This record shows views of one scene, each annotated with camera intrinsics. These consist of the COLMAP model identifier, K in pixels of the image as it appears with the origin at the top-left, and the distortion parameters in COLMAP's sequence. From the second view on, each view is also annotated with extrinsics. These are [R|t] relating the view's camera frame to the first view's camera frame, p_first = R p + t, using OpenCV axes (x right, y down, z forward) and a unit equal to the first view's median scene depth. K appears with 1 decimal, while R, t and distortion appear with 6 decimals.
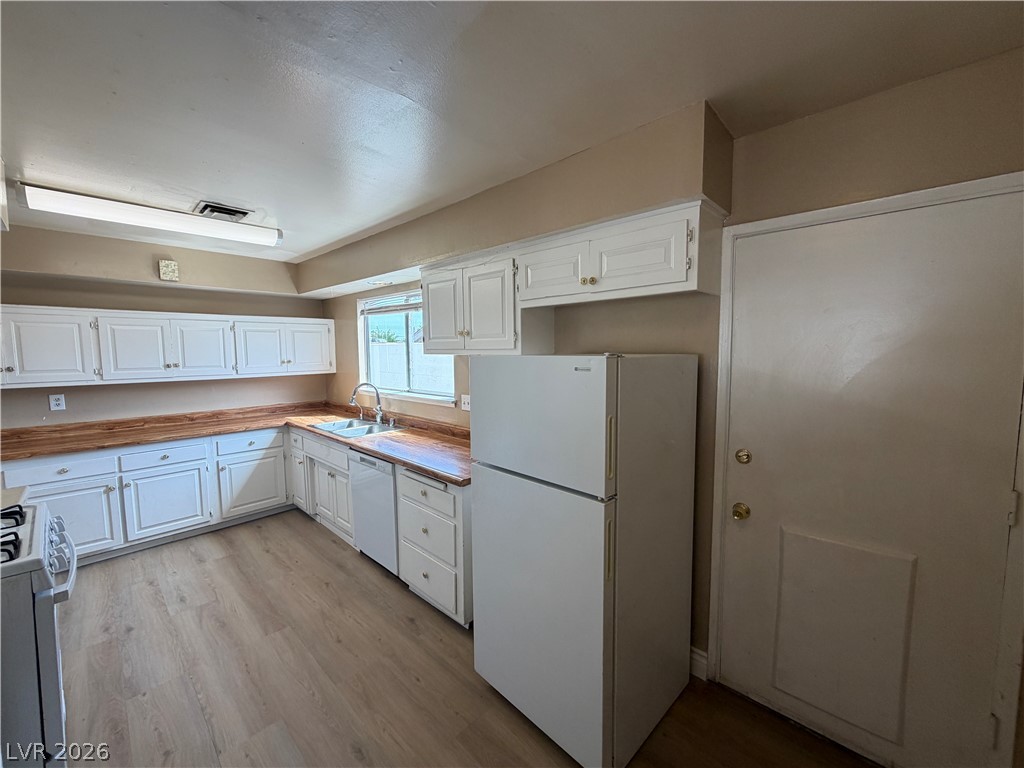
lens RADIAL K [[406.5, 0, 510.8], [0, 406.5, 384.0], [0, 0, 1]] dist [-0.001623, -0.000166]
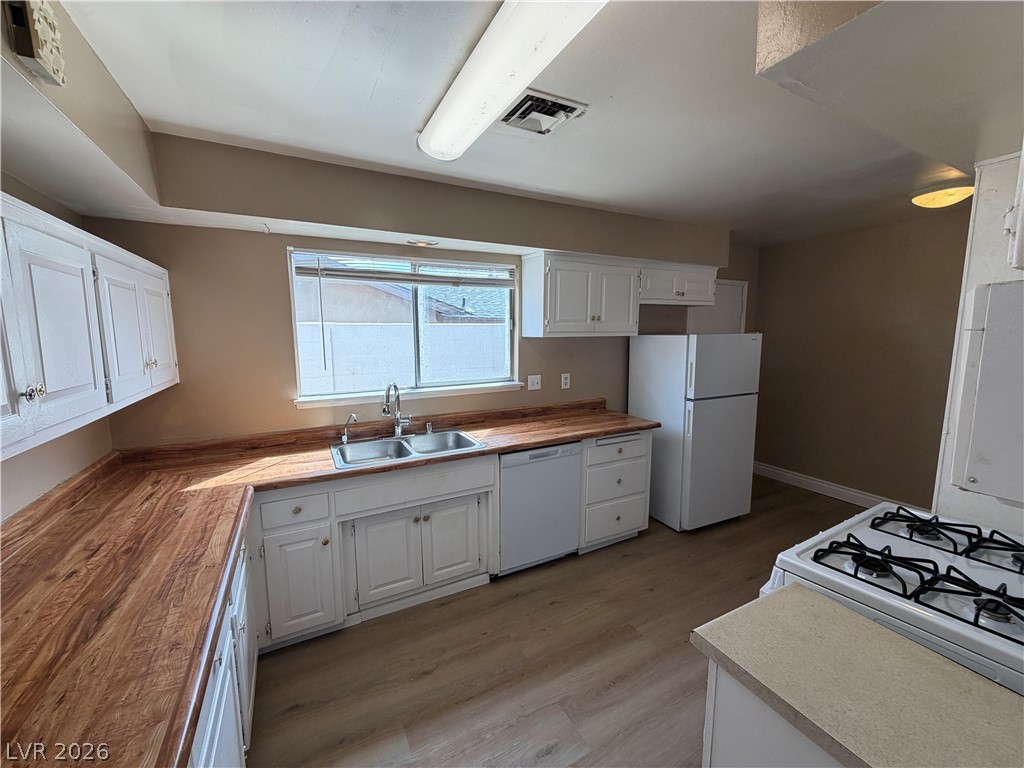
lens RADIAL K [[406.5, 0, 507.2], [0, 406.5, 385.0], [0, 0, 1]] dist [-0.001623, -0.000166]
pose [[0.328903, -0.120710, 0.936617, -1.085296], [0.089027, 0.991343, 0.096501, -0.055265], [-0.940158, 0.051645, 0.336803, 0.677028]]
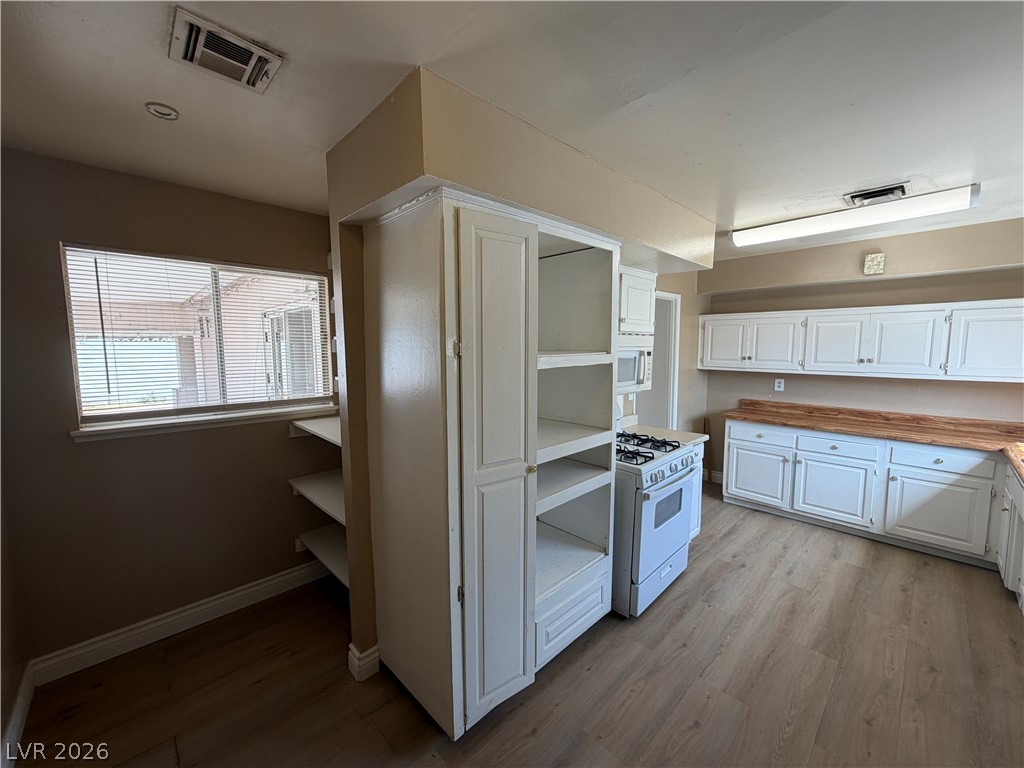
lens RADIAL K [[406.5, 0, 510.8], [0, 406.5, 380.1], [0, 0, 1]] dist [-0.001623, -0.000166]
pose [[-0.053309, 0.090635, -0.994456, 0.226365], [-0.084680, 0.991875, 0.094939, -0.021095], [0.994981, 0.089271, -0.045200, 0.208450]]
